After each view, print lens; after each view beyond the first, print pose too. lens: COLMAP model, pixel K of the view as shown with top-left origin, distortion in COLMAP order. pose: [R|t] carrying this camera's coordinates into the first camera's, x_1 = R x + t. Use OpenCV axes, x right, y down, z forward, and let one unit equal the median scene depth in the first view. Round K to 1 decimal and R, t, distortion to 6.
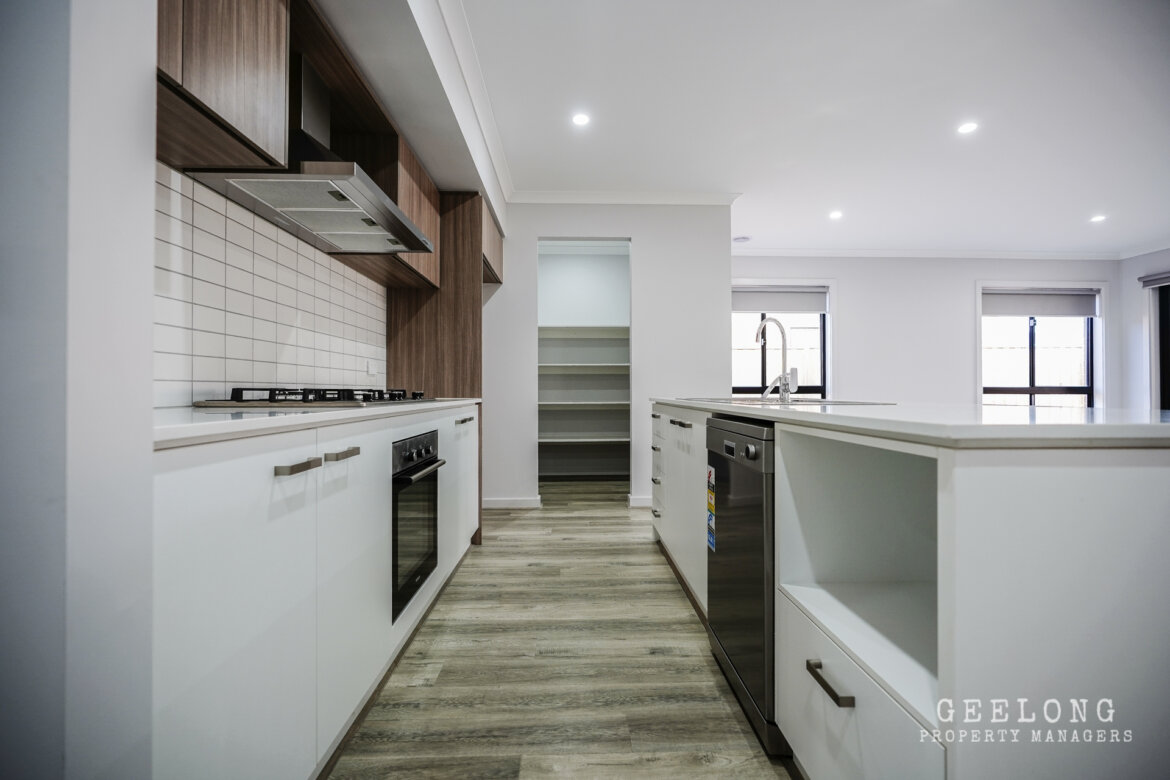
lens RADIAL K [[532.1, 0, 587.0], [0, 532.1, 390.5], [0, 0, 1]] dist [-0.002264, 0.000156]
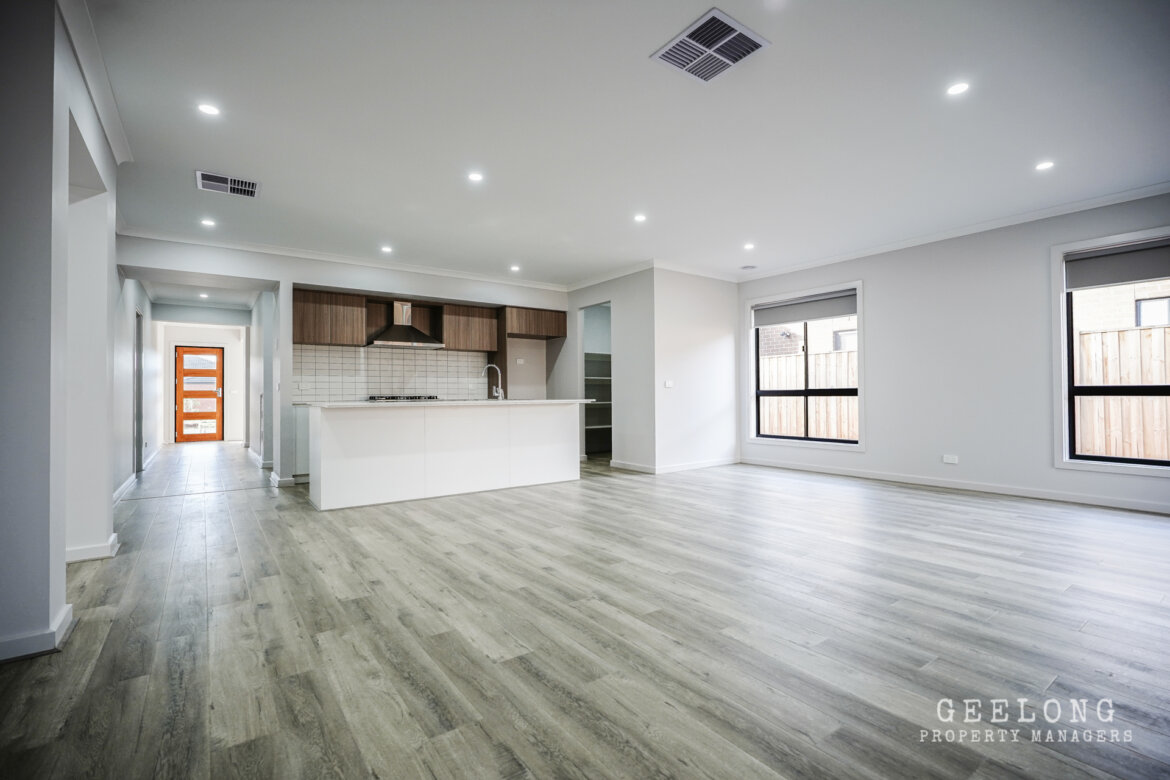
lens RADIAL K [[532.1, 0, 595.9], [0, 532.1, 388.4], [0, 0, 1]] dist [-0.002264, 0.000156]
pose [[0.557682, -0.020185, -0.829809, 1.486129], [0.007987, 0.999788, -0.018952, 0.007845], [0.830016, 0.003942, 0.557725, 0.071206]]
